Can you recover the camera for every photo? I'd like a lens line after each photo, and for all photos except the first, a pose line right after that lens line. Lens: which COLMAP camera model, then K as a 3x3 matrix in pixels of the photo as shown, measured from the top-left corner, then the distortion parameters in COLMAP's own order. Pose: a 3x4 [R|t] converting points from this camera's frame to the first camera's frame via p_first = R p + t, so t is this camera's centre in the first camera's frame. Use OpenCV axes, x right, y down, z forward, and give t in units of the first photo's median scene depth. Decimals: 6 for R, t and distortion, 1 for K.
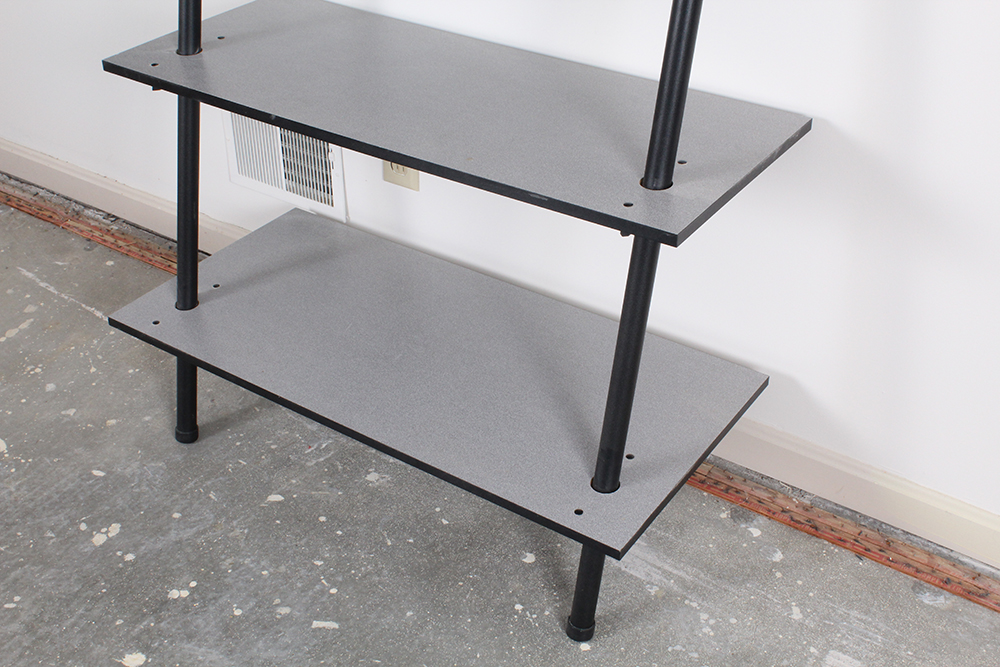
lens RADIAL K [[1214.7, 0, 500.2], [0, 1214.7, 329.9], [0, 0, 1]] dist [-0.074601, 0.000000]
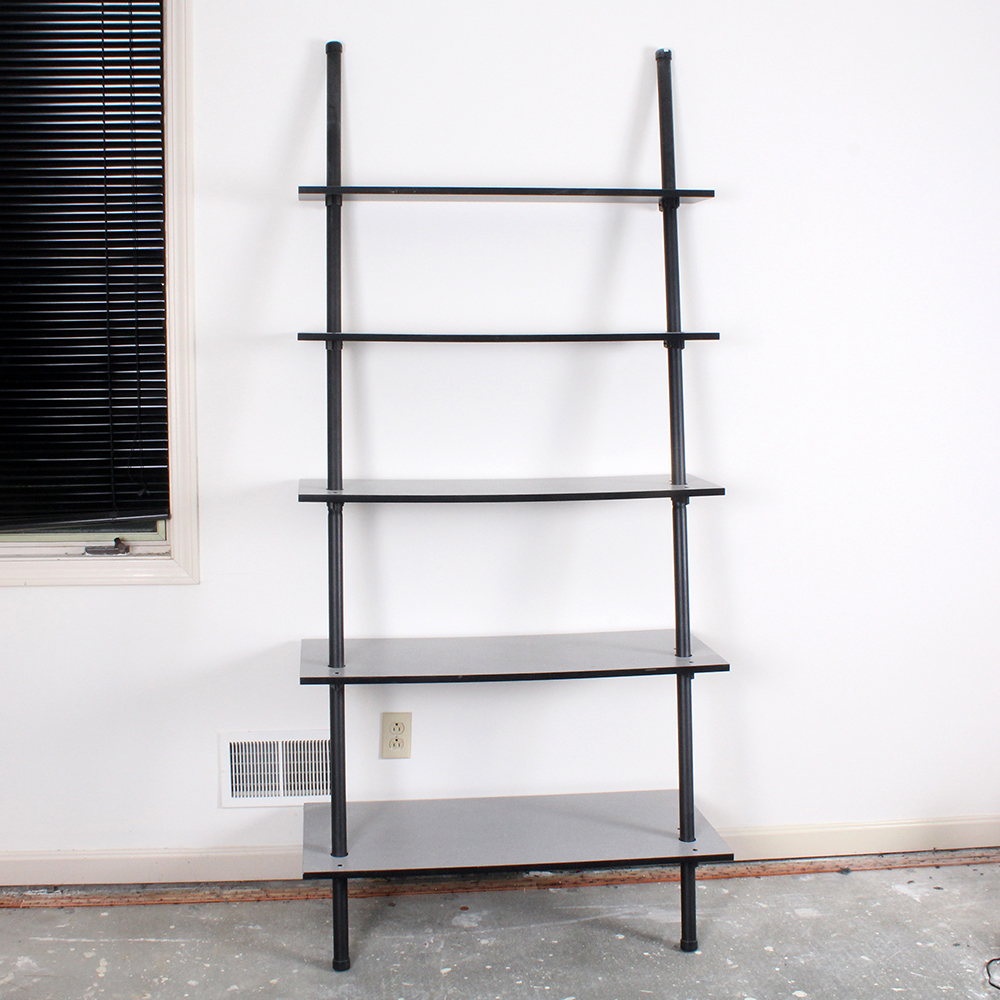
lens RADIAL K [[1308.7, 0, 498.8], [0, 1308.7, 497.3], [0, 0, 1]] dist [-0.043033, 0.000000]
pose [[0.746857, -0.059252, 0.662340, -1.165947], [0.358846, 0.874464, -0.326408, 0.186316], [-0.559852, 0.481458, 0.674362, -0.305304]]
